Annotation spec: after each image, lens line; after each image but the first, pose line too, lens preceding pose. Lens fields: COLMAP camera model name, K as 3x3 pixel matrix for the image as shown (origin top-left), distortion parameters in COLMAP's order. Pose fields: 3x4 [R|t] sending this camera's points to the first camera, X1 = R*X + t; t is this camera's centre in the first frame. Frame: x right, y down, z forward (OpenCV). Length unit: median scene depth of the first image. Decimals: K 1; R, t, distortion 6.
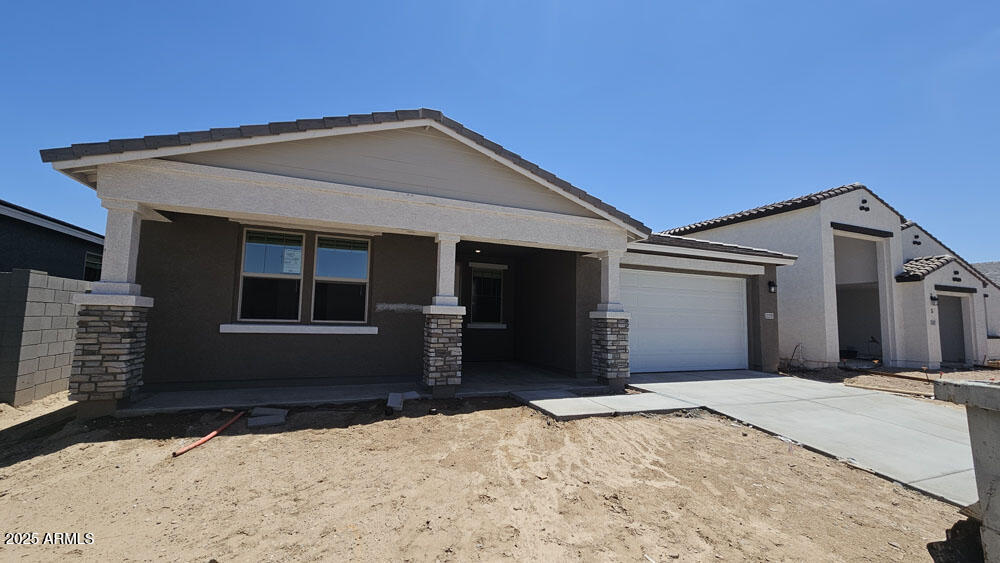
lens RADIAL K [[408.7, 0, 498.8], [0, 408.7, 284.0], [0, 0, 1]] dist [0.001315, 0.000077]
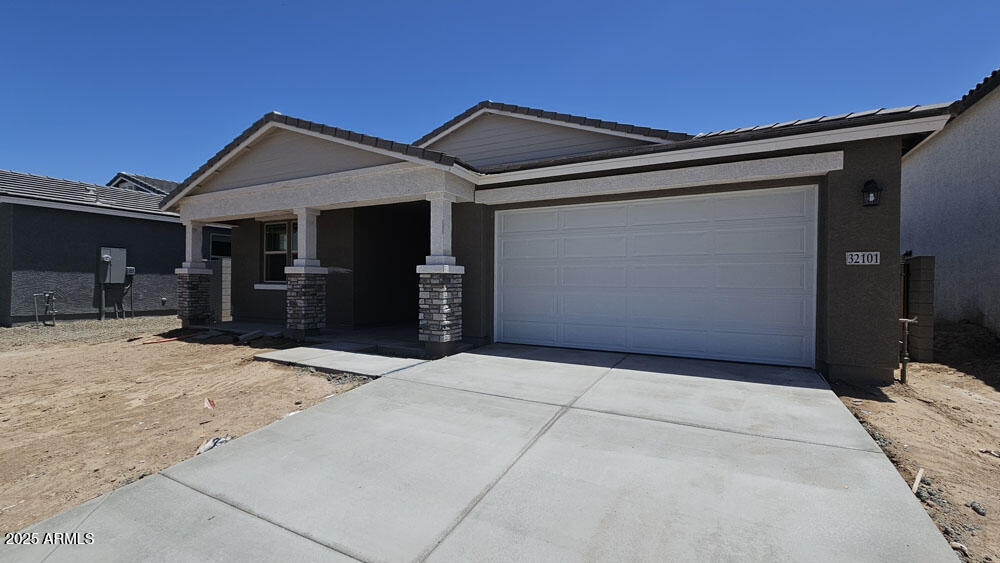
lens RADIAL K [[444.1, 0, 498.8], [0, 444.1, 278.7], [0, 0, 1]] dist [-0.033669, -0.000077]
pose [[0.629526, -0.018870, -0.776750, 1.109726], [0.079820, 0.995986, 0.040495, 0.070995], [0.772868, -0.087493, 0.628506, 0.533177]]
